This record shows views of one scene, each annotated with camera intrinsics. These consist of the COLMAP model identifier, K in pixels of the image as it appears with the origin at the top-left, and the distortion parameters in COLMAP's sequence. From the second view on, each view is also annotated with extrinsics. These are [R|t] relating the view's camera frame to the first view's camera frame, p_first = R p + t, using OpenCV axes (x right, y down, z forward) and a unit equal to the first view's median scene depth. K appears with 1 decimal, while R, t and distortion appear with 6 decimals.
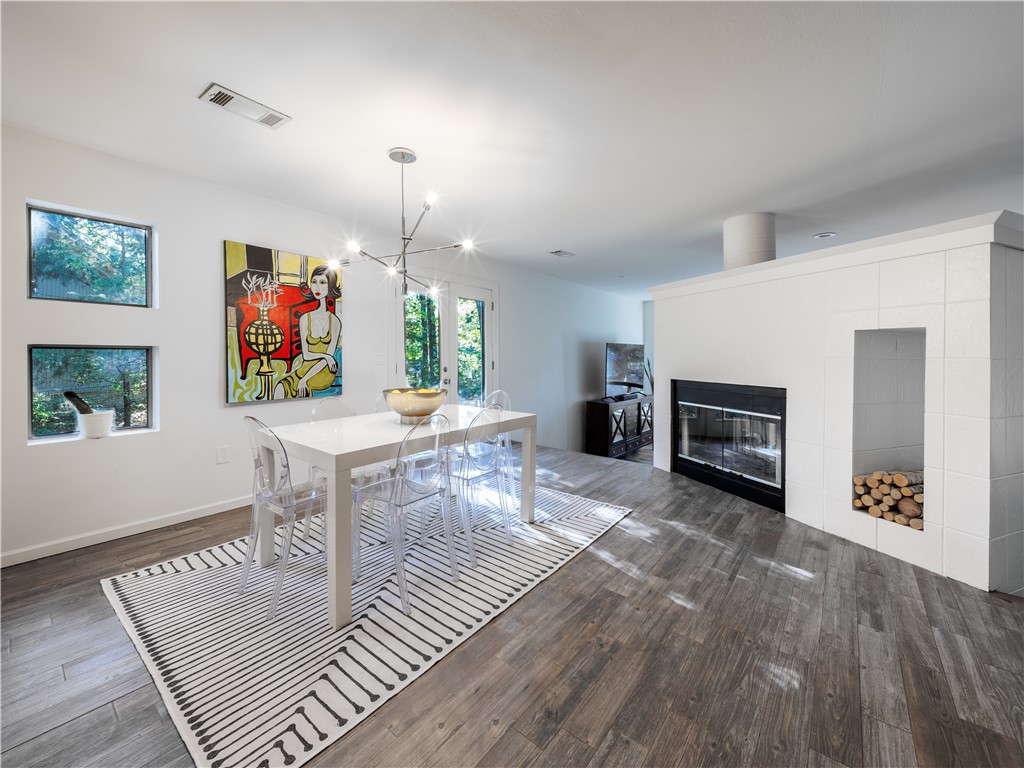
lens RADIAL K [[416.0, 0, 526.0], [0, 416.0, 350.1], [0, 0, 1]] dist [0.015055, -0.000142]
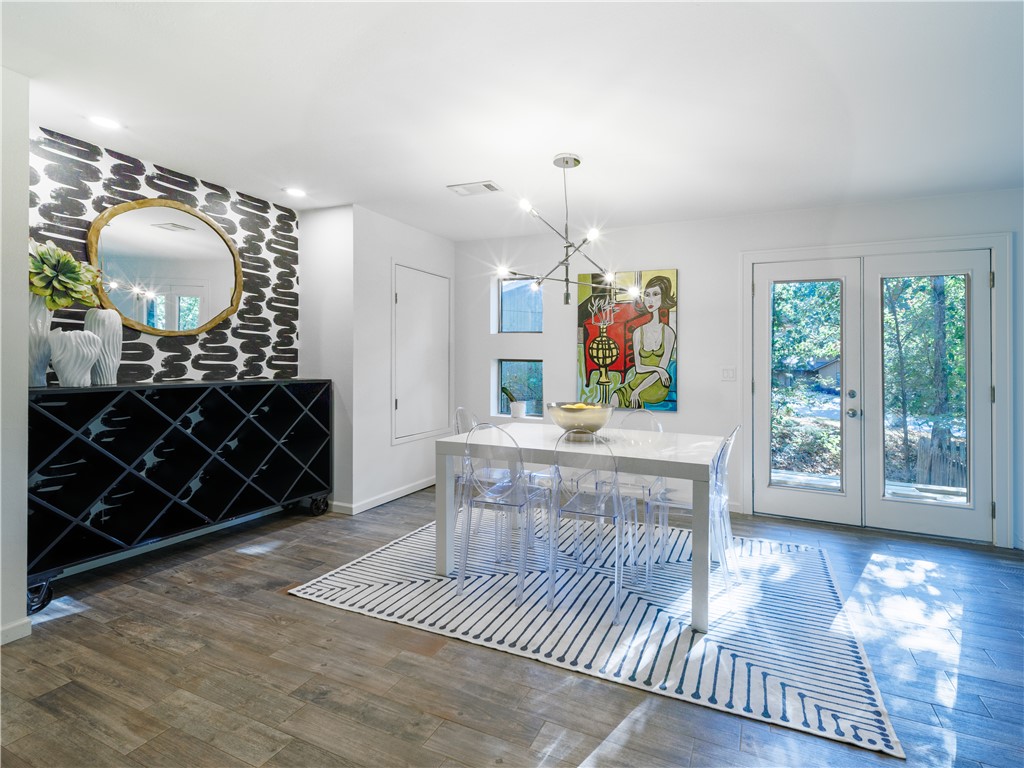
lens RADIAL K [[463.5, 0, 528.9], [0, 463.5, 364.4], [0, 0, 1]] dist [0.021306, -0.000975]
pose [[0.259644, 0.003690, -0.965697, 0.545238], [-0.006714, 0.999975, 0.002015, 0.003381], [0.965681, 0.005960, 0.259662, 0.476690]]
